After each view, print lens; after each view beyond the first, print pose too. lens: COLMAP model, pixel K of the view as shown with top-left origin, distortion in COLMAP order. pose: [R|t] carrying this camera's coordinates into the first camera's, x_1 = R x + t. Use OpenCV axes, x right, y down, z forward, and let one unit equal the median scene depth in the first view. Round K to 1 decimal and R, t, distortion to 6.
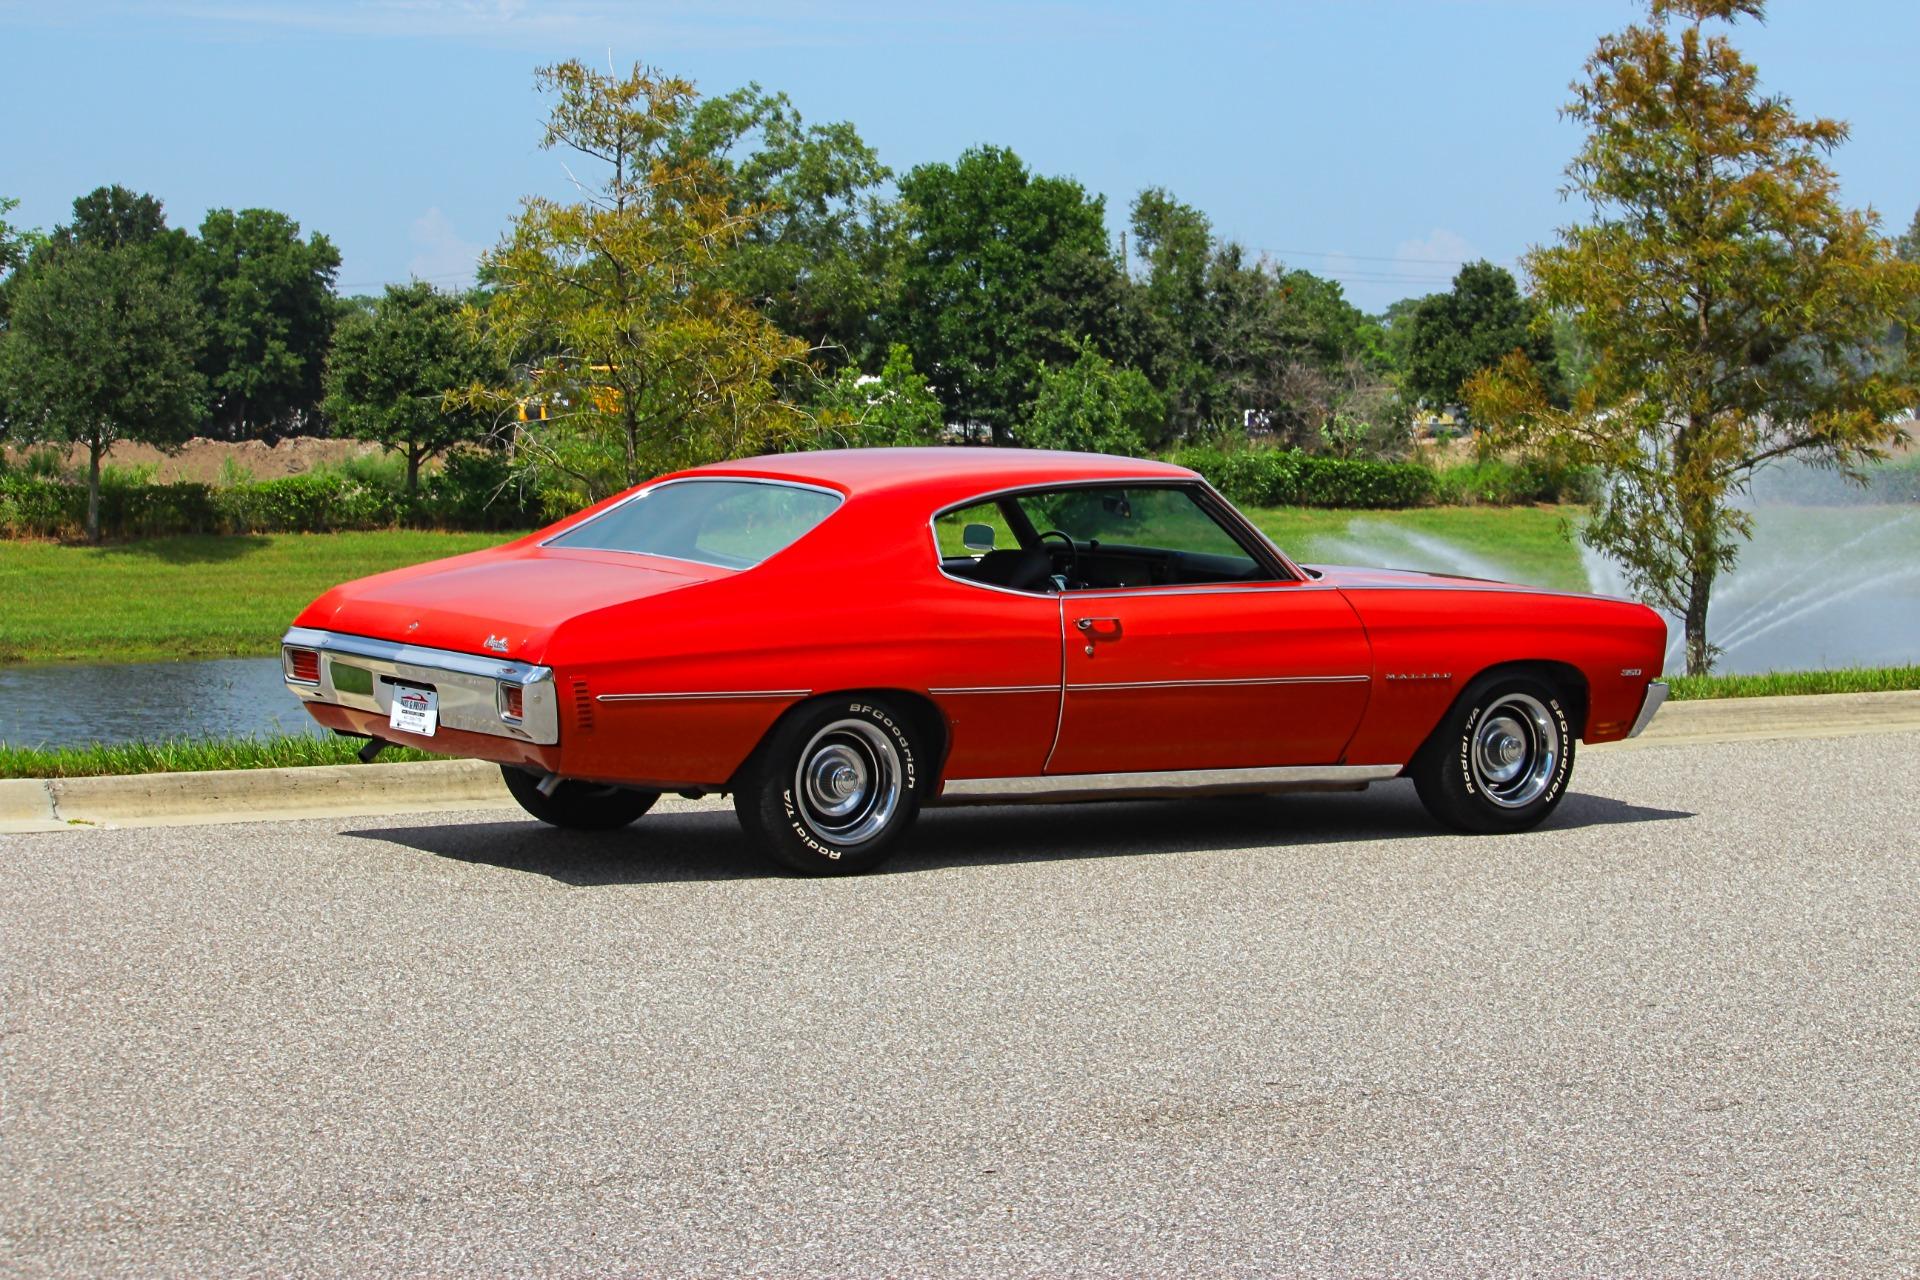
lens RADIAL K [[4952.9, 0, 960.5], [0, 4952.9, 526.3], [0, 0, 1]] dist [-0.395471, -0.090345]
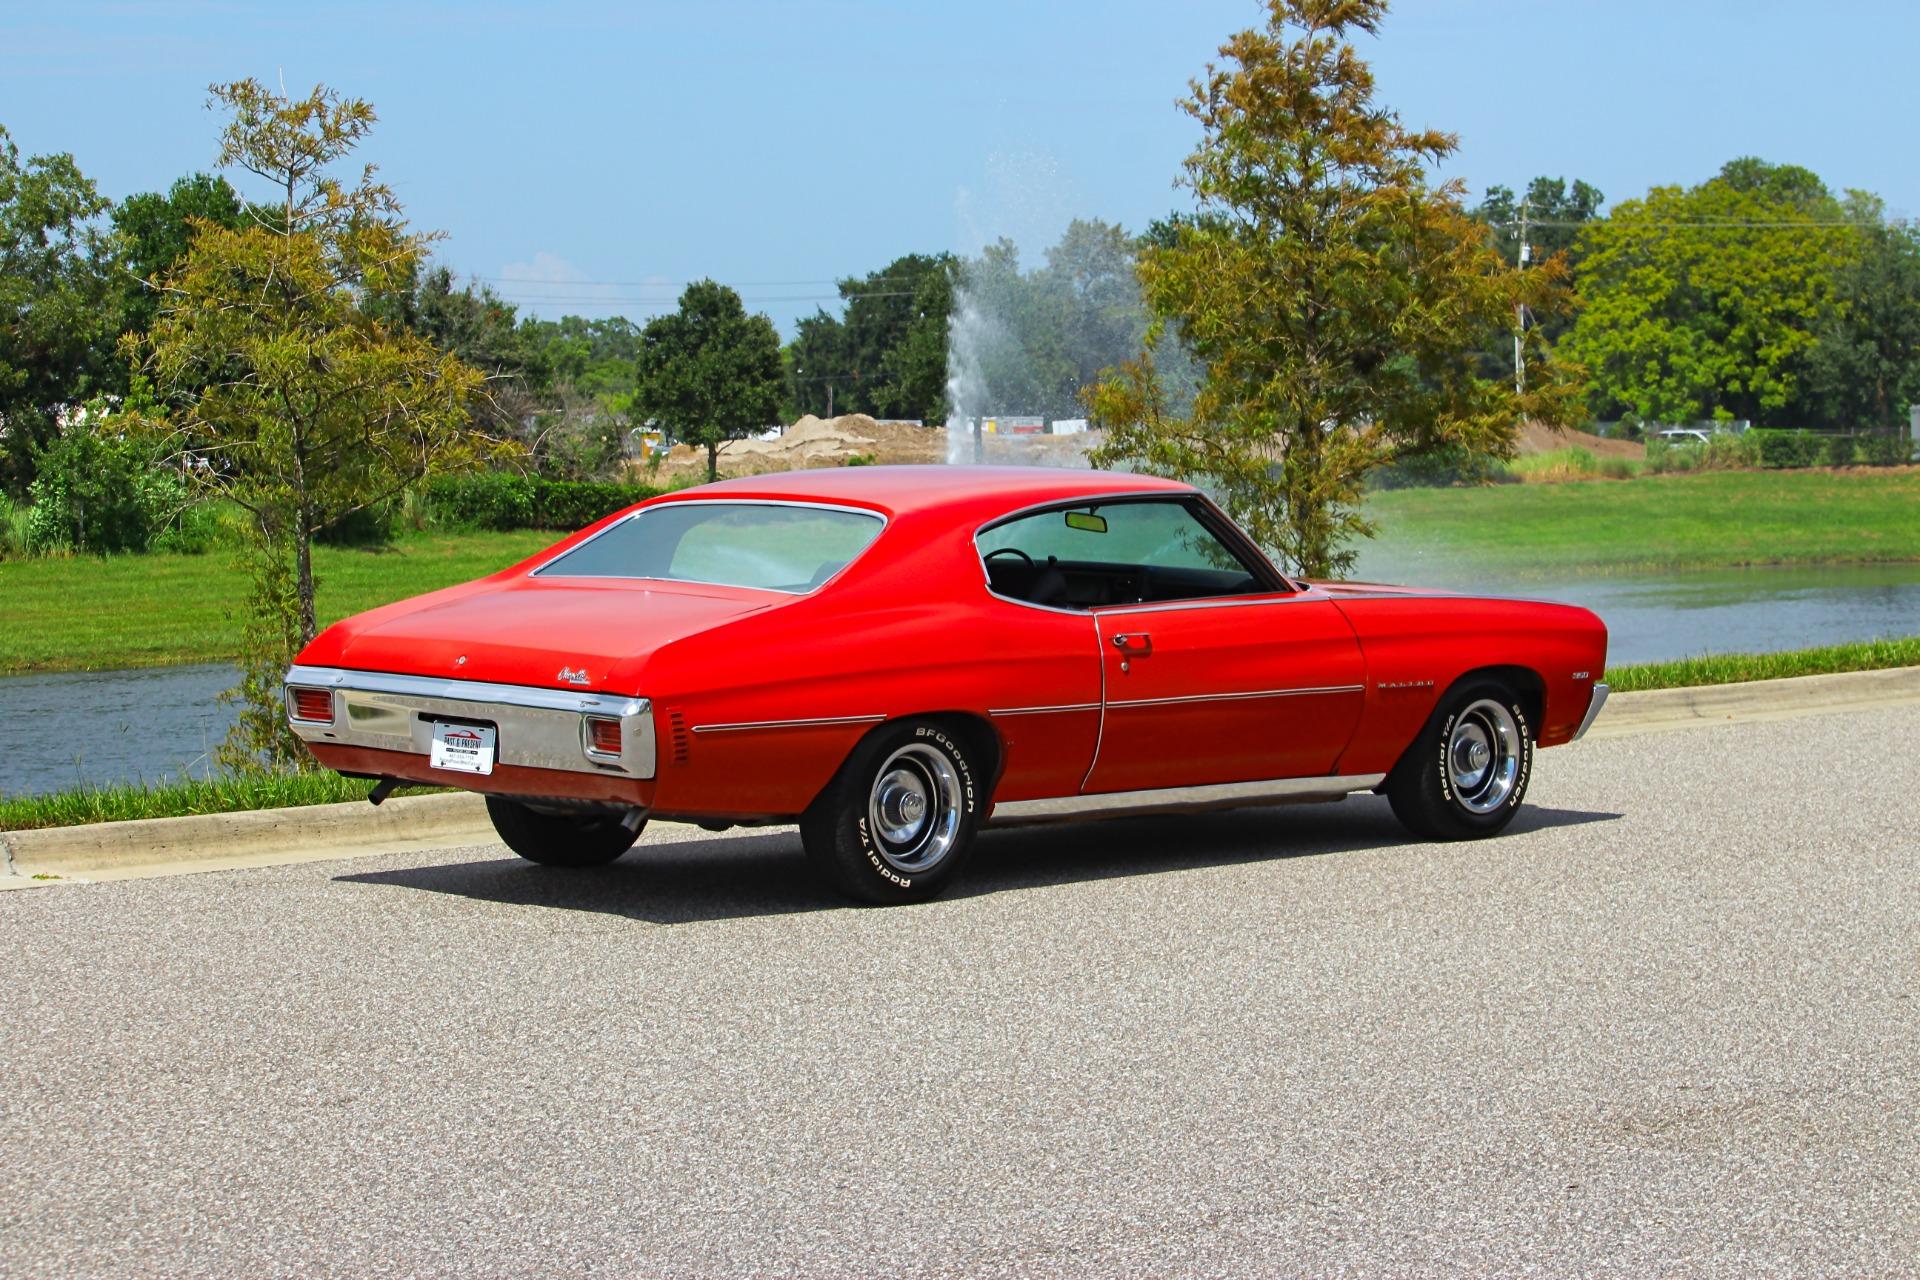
lens RADIAL K [[4952.9, 0, 960.5], [0, 4952.9, 526.3], [0, 0, 1]] dist [-0.395471, -0.090345]
pose [[0.983475, -0.022194, 0.179680, -0.112495], [0.023042, 0.999731, -0.002633, -0.000697], [-0.179573, 0.006729, 0.983722, 0.021286]]
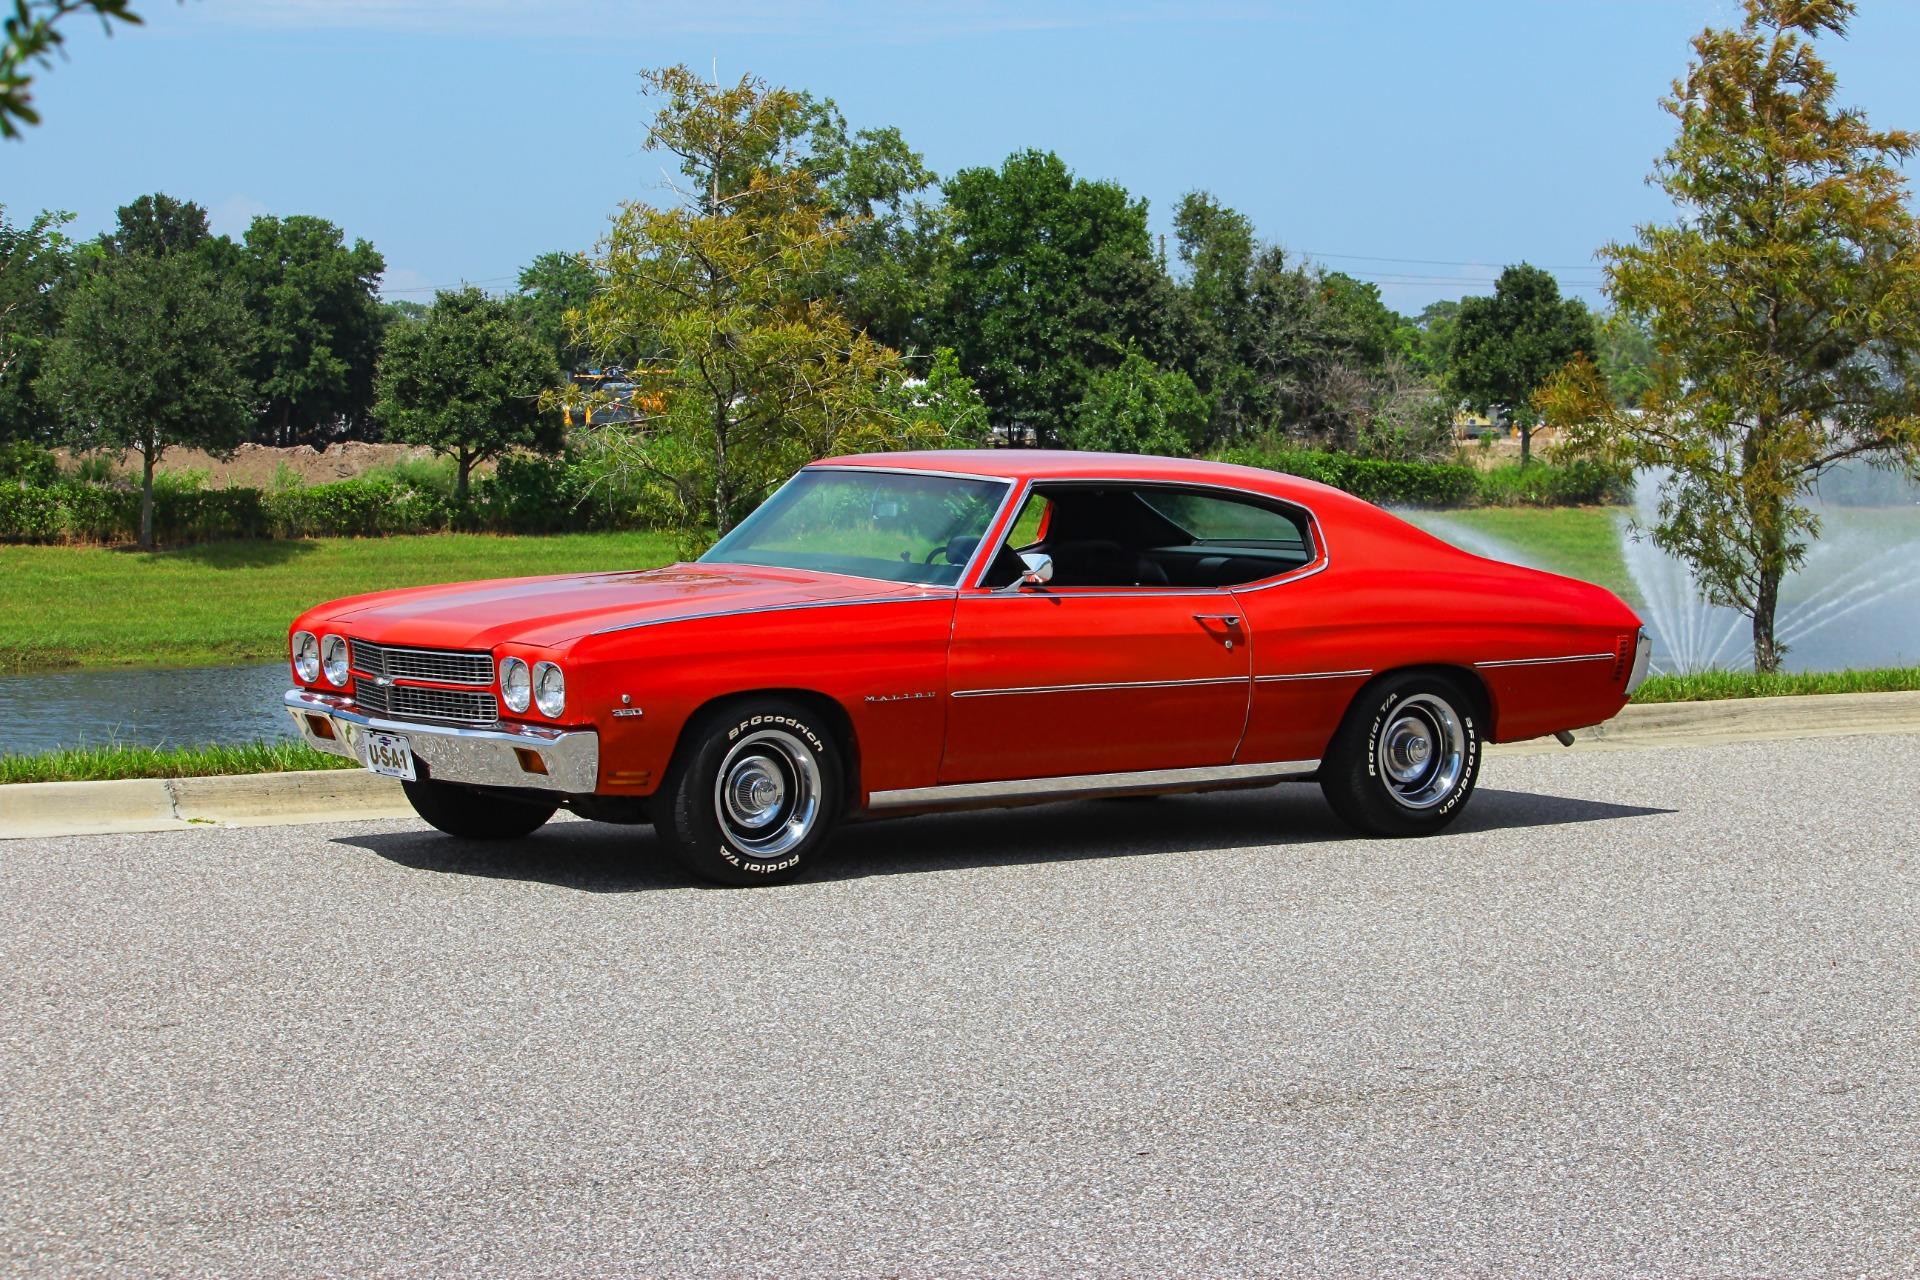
lens RADIAL K [[4924.9, 0, 969.6], [0, 4924.9, 648.0], [0, 0, 1]] dist [-0.398601, -0.360637]
pose [[0.999981, -0.002713, -0.005533, -0.009303], [0.002846, 0.999700, 0.024320, 0.000225], [0.005465, -0.024335, 0.999689, -0.008183]]
